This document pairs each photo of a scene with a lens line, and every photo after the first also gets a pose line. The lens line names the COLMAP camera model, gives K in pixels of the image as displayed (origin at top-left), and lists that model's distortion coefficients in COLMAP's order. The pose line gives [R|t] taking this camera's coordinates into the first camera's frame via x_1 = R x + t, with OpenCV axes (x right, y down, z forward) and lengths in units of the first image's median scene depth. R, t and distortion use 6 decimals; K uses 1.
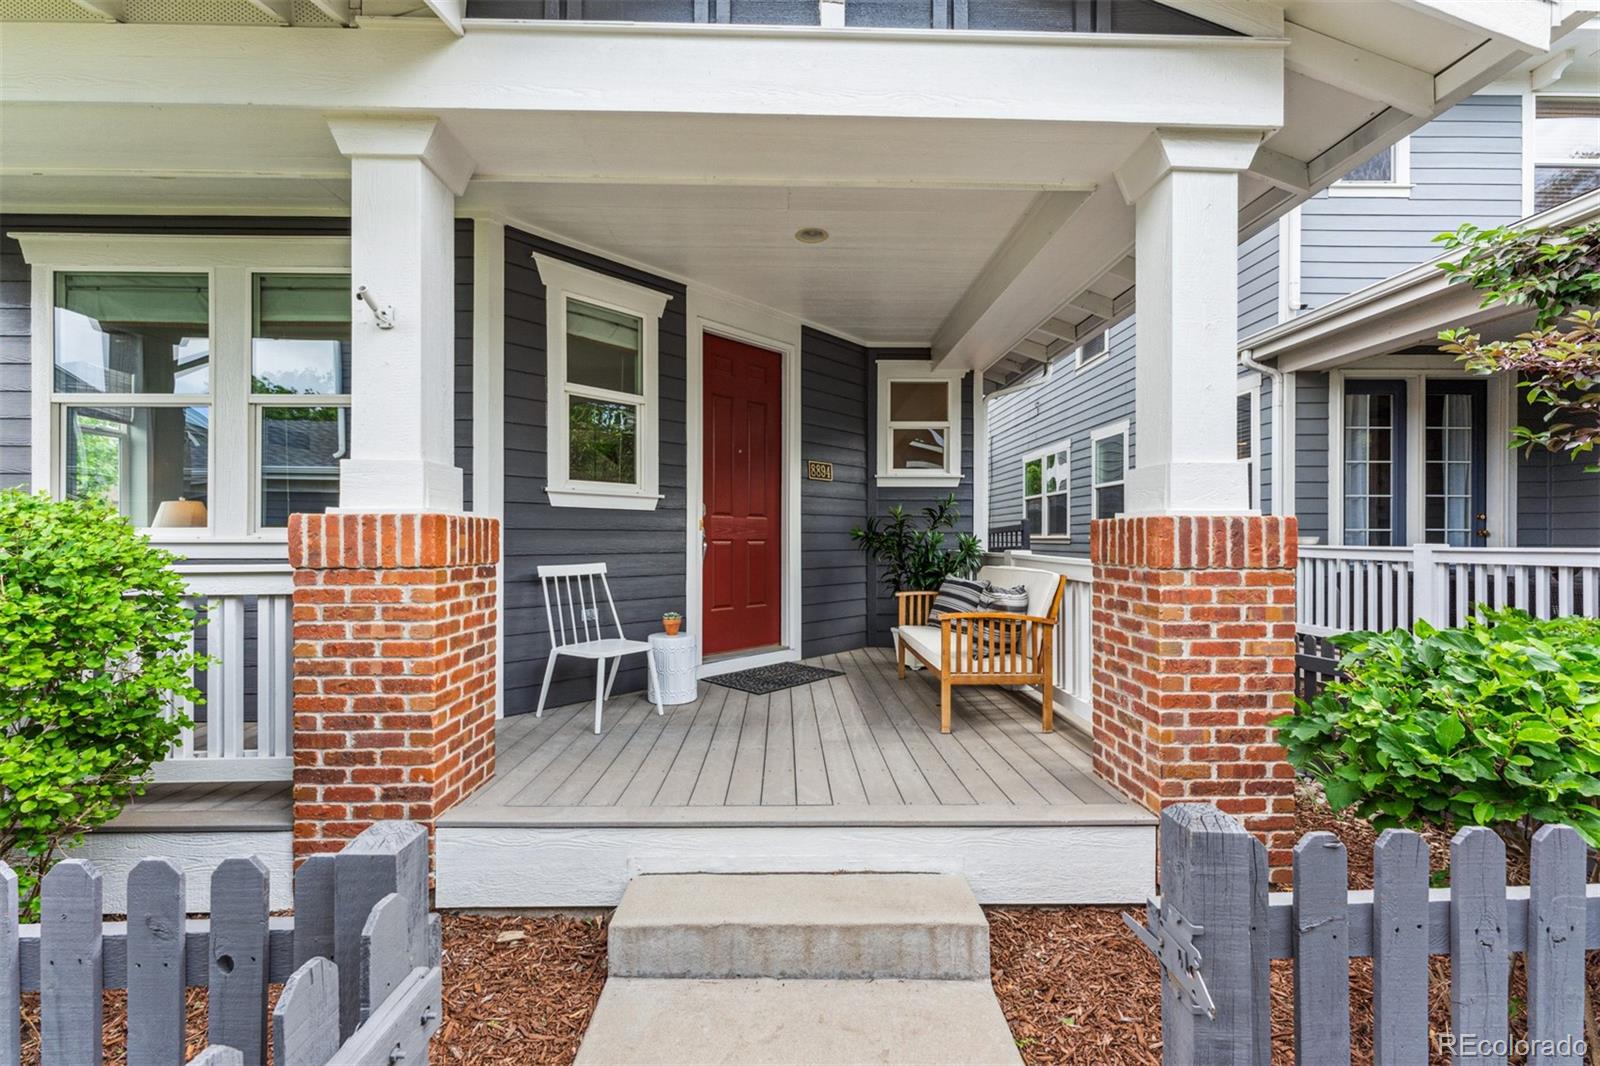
lens RADIAL K [[643.8, 0, 800.0], [0, 643.8, 533.0], [0, 0, 1]] dist [-0.029174, 0.000010]
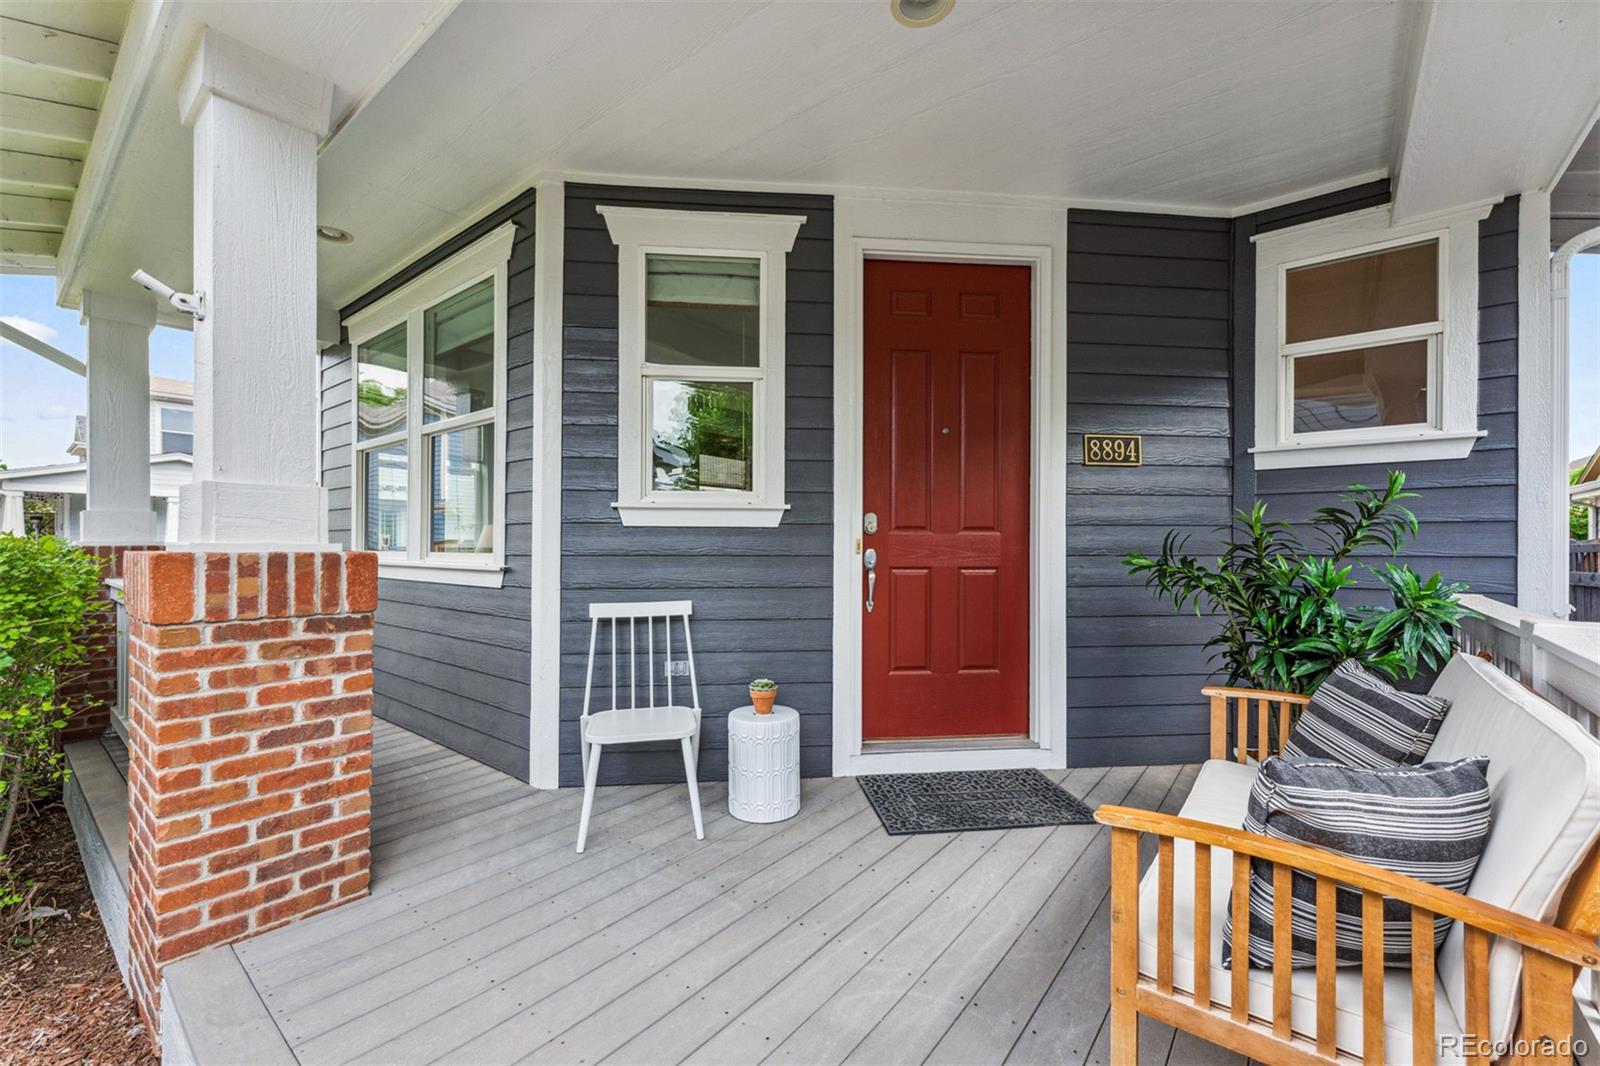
lens RADIAL K [[656.6, 0, 797.1], [0, 656.6, 534.5], [0, 0, 1]] dist [-0.000451, -0.000117]
pose [[0.765347, -0.005765, -0.643592, 0.235830], [0.004474, 0.999983, -0.003636, -0.022208], [0.643603, -0.000096, 0.765360, 0.427708]]
